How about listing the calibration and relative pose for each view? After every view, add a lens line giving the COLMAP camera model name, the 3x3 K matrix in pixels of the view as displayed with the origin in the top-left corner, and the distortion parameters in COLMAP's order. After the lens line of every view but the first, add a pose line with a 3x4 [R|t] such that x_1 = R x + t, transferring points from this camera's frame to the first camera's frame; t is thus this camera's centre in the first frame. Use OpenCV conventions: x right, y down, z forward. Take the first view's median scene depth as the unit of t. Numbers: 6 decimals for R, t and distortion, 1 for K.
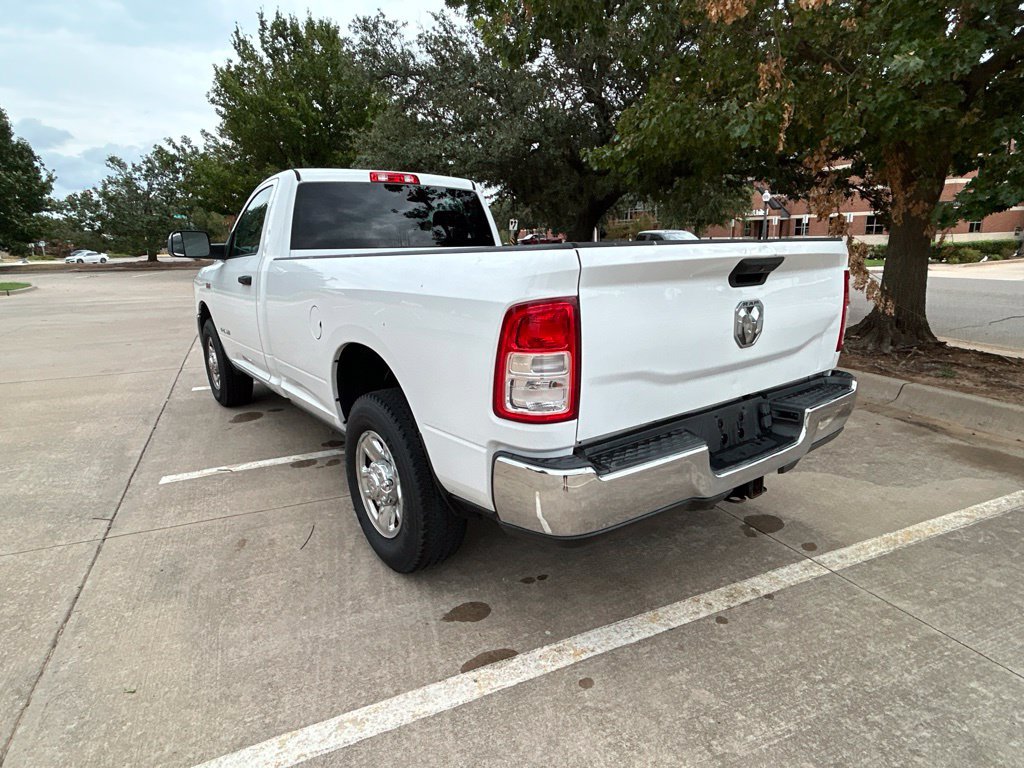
lens RADIAL K [[774.6, 0, 519.9], [0, 774.6, 384.5], [0, 0, 1]] dist [0.054778, -0.060892]
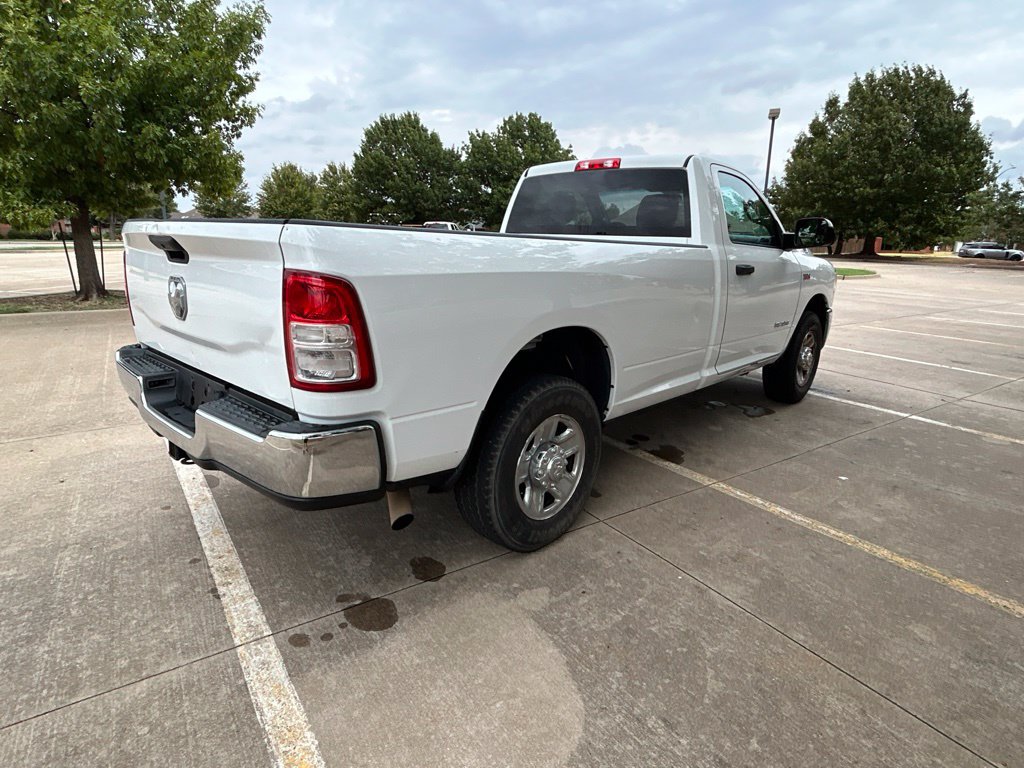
lens RADIAL K [[774.6, 0, 519.9], [0, 774.6, 384.5], [0, 0, 1]] dist [0.054778, -0.060892]
pose [[-0.109529, 0.191774, -0.975308, 1.304798], [-0.193504, 0.958325, 0.210166, -0.275407], [0.974966, 0.211746, -0.067855, 1.543144]]
